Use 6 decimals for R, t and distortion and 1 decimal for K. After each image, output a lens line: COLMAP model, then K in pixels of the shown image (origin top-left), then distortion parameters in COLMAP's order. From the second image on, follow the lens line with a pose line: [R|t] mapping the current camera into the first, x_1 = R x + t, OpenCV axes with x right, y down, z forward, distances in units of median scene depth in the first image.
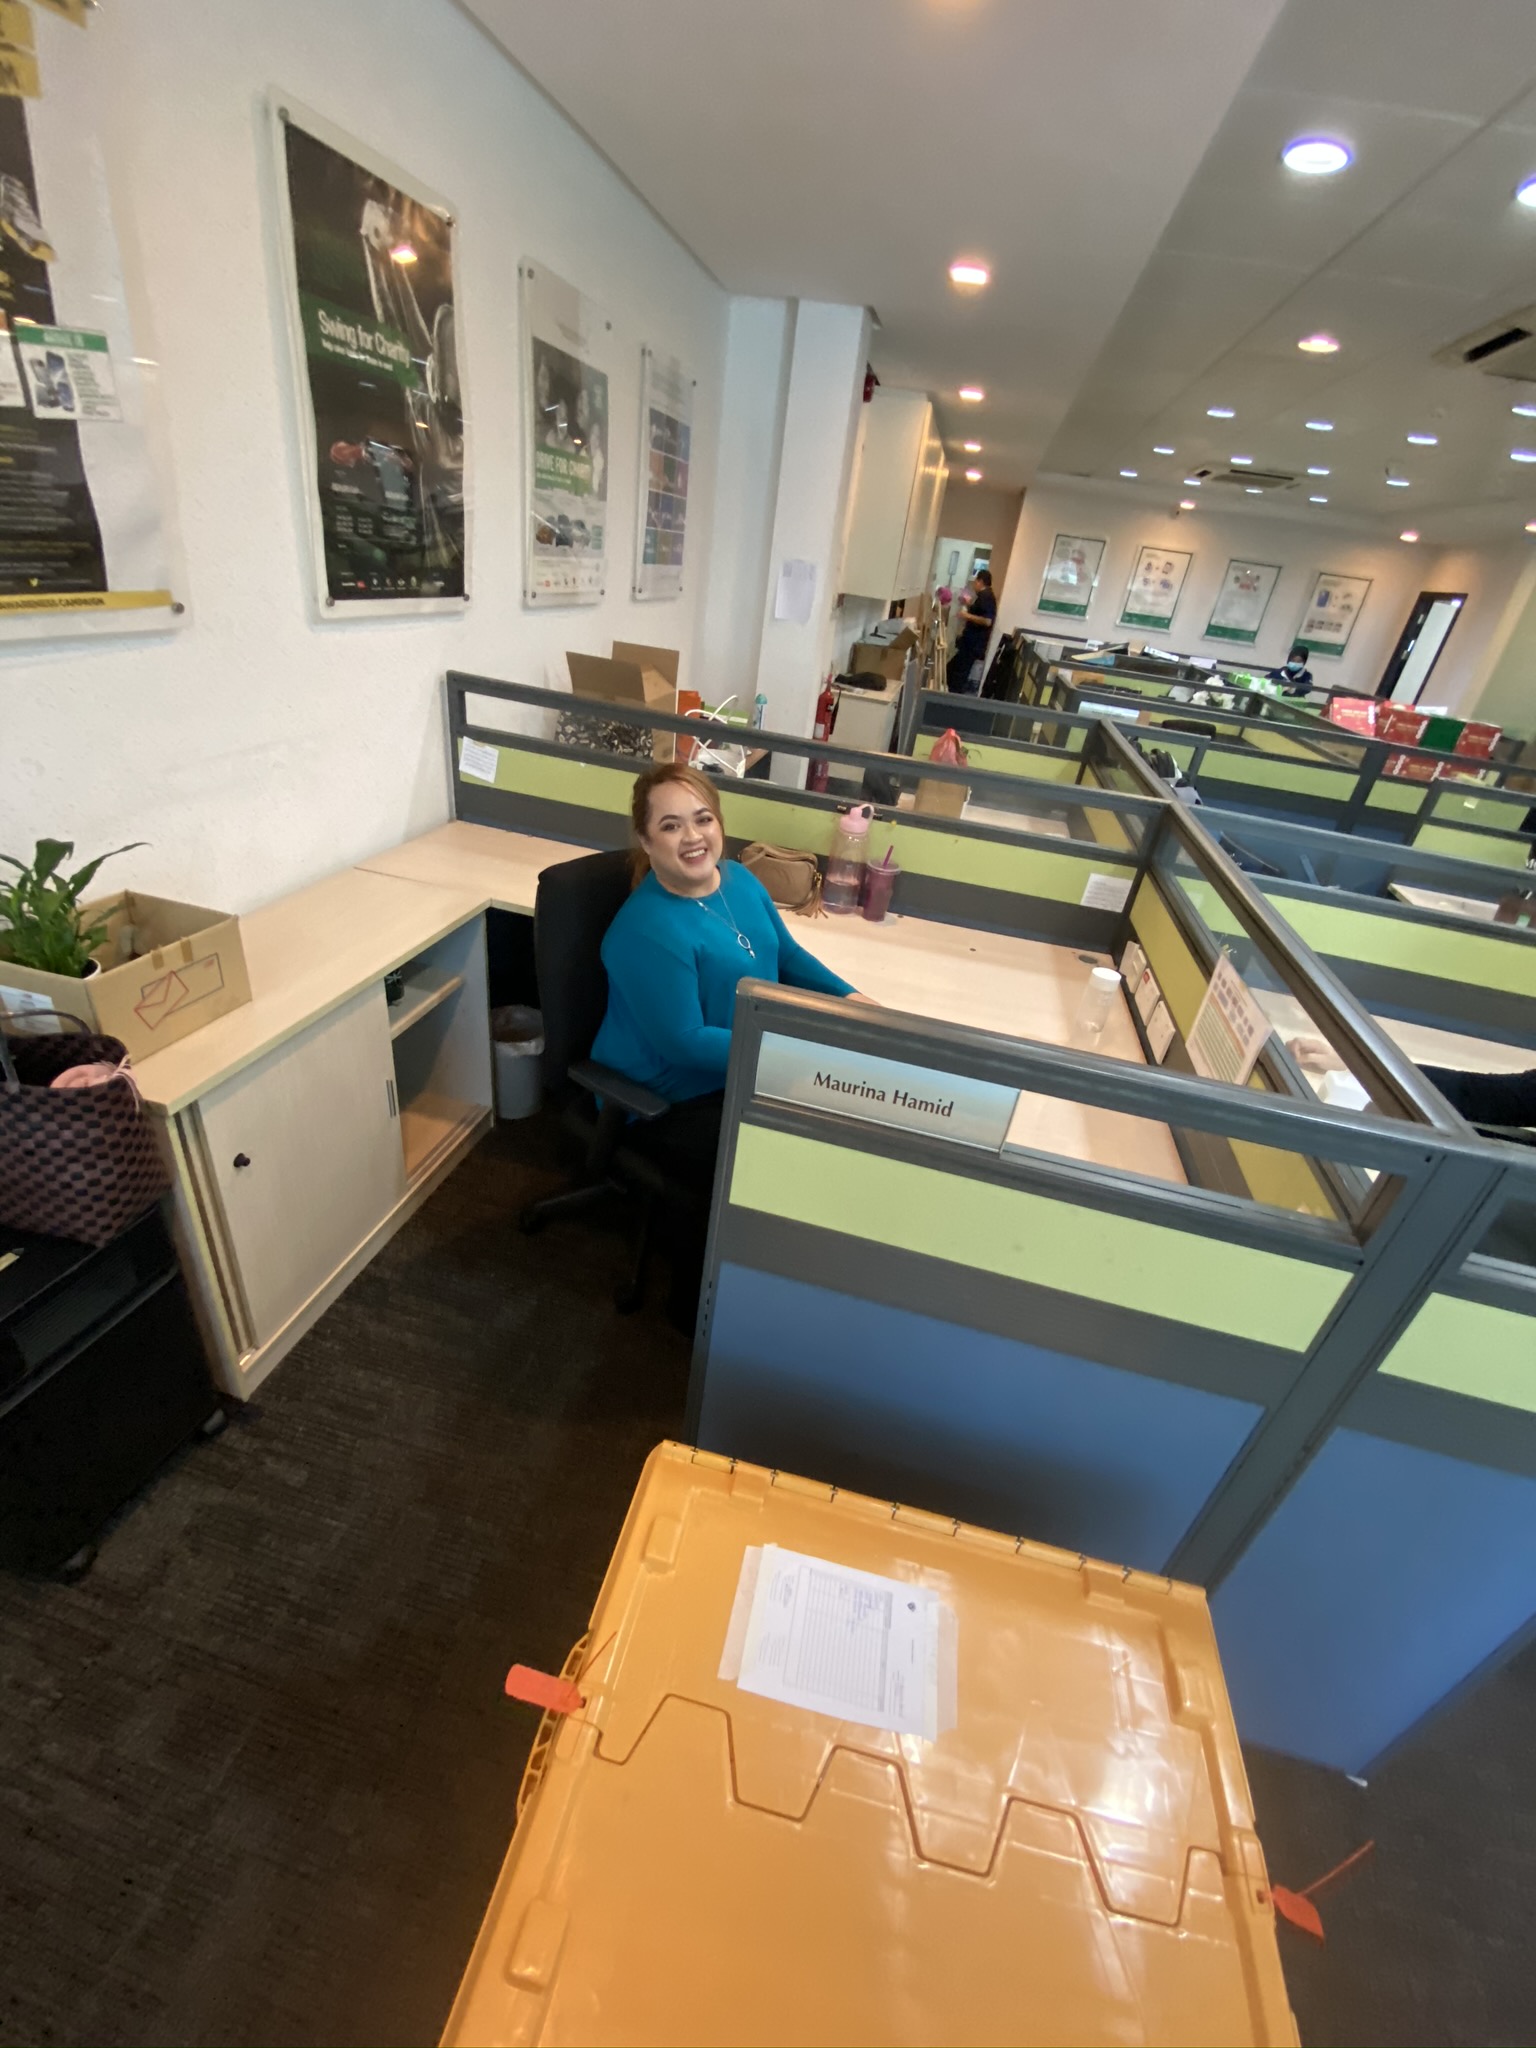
lens RADIAL K [[846.5, 0, 775.4], [0, 846.5, 1024.4], [0, 0, 1]] dist [0.000374, -0.000652]
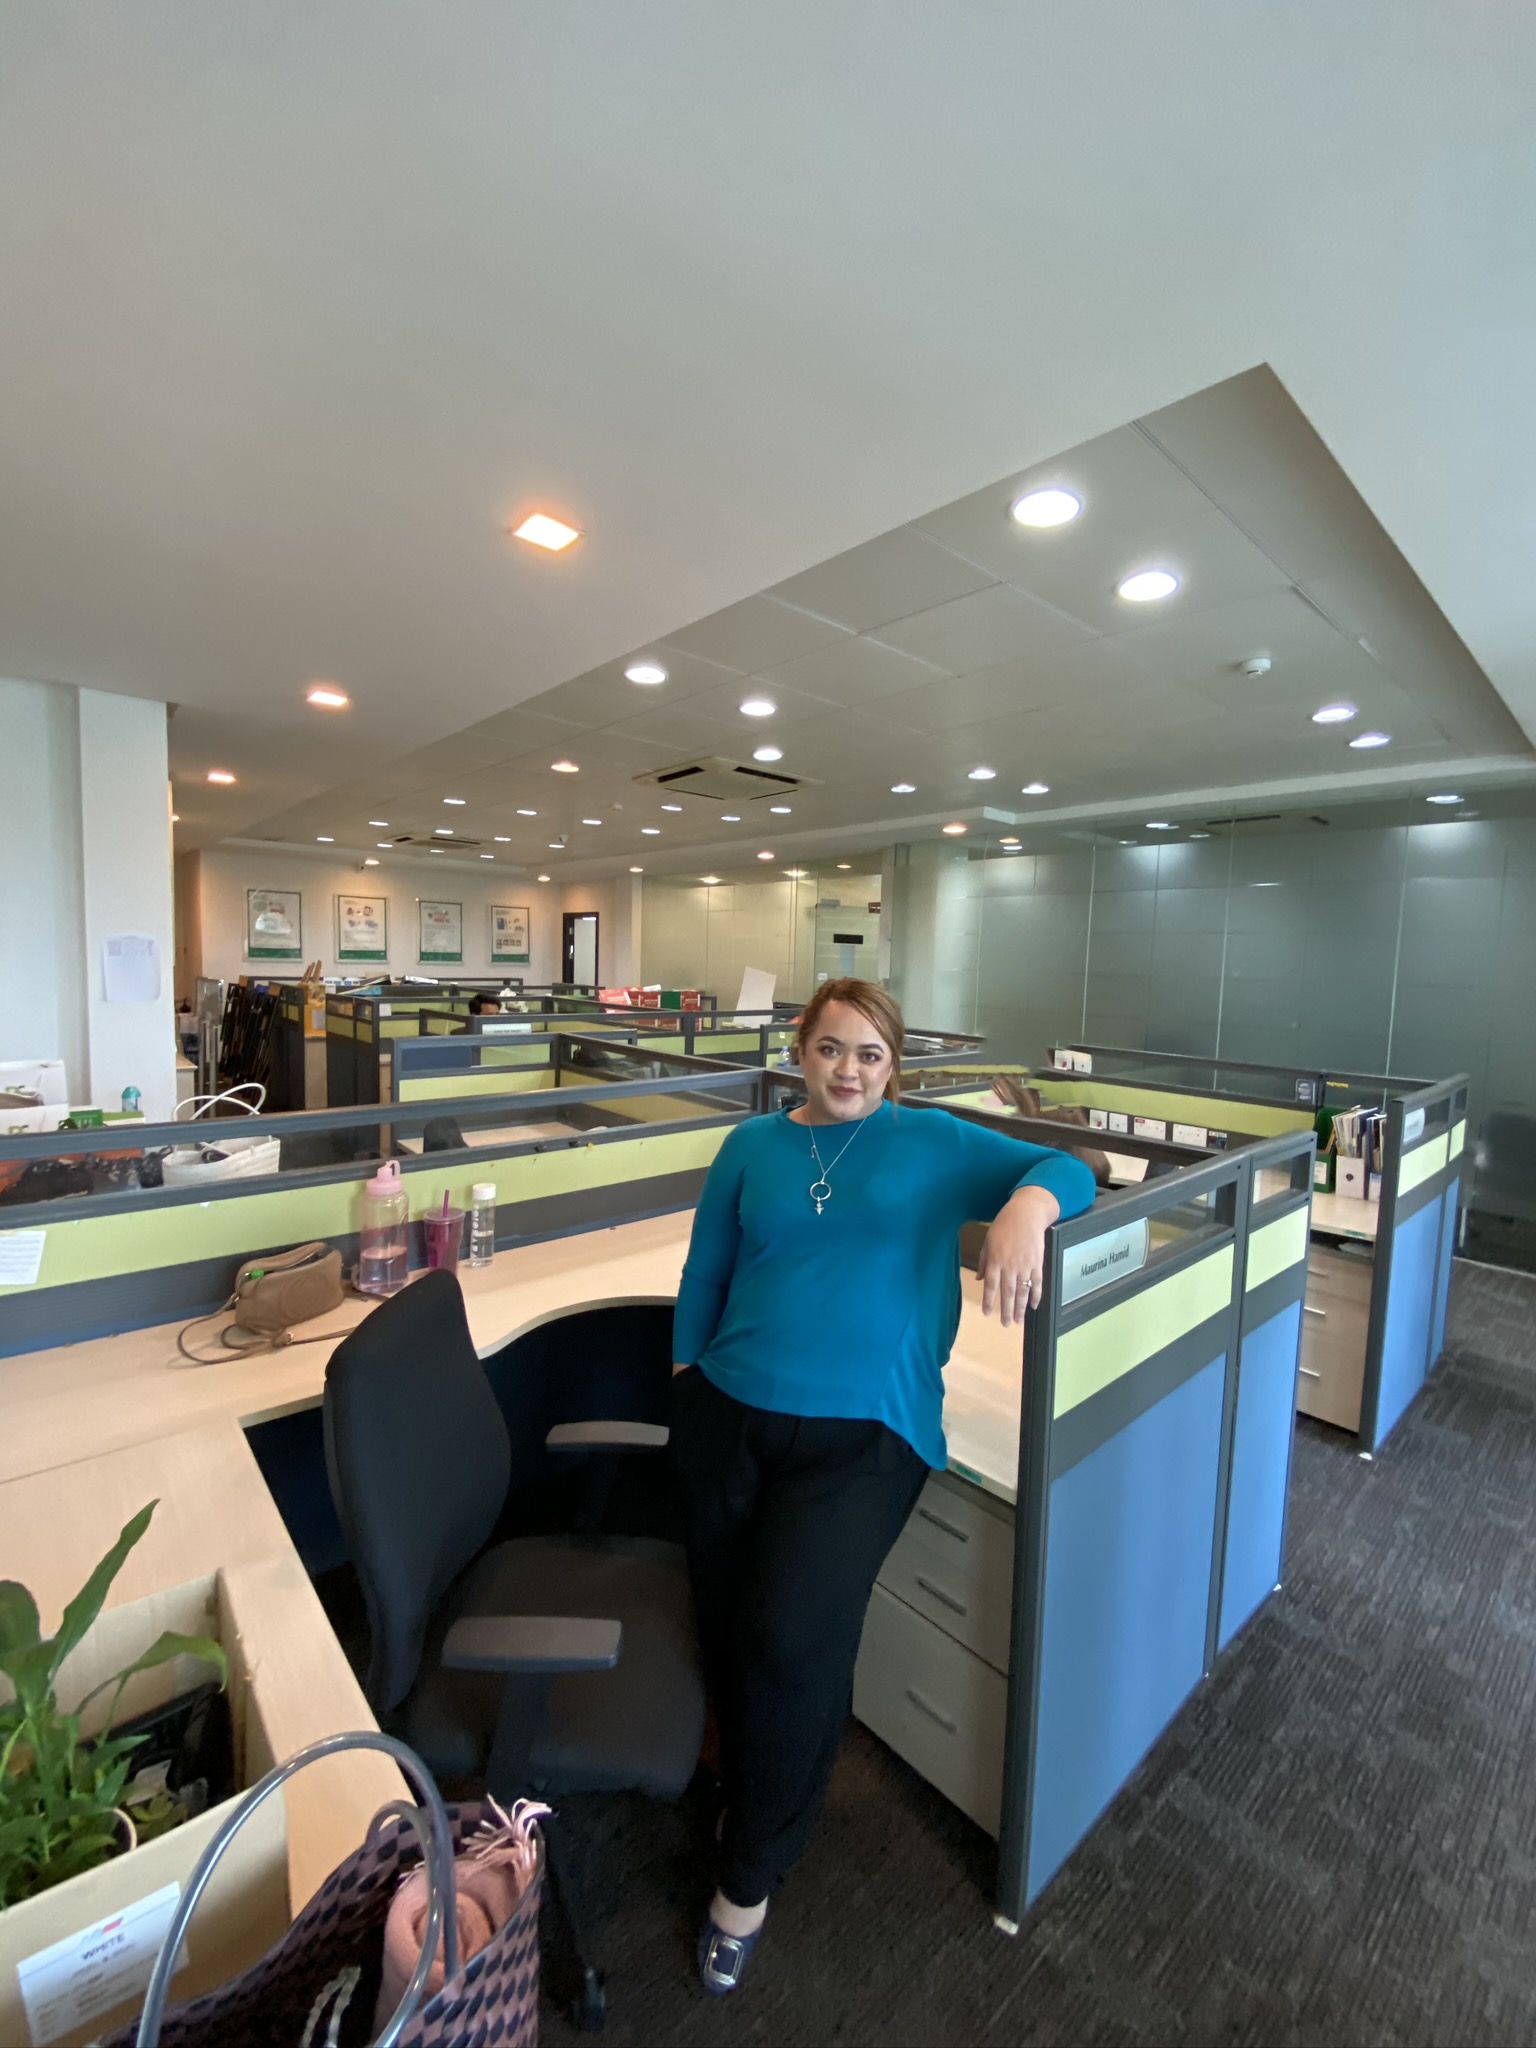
lens RADIAL K [[846.5, 0, 775.4], [0, 846.5, 1024.4], [0, 0, 1]] dist [0.000374, -0.000652]
pose [[0.592145, -0.176622, 0.786237, -0.497521], [0.437778, 0.889657, -0.129852, -0.128174], [-0.676546, 0.421088, 0.604127, 0.138312]]
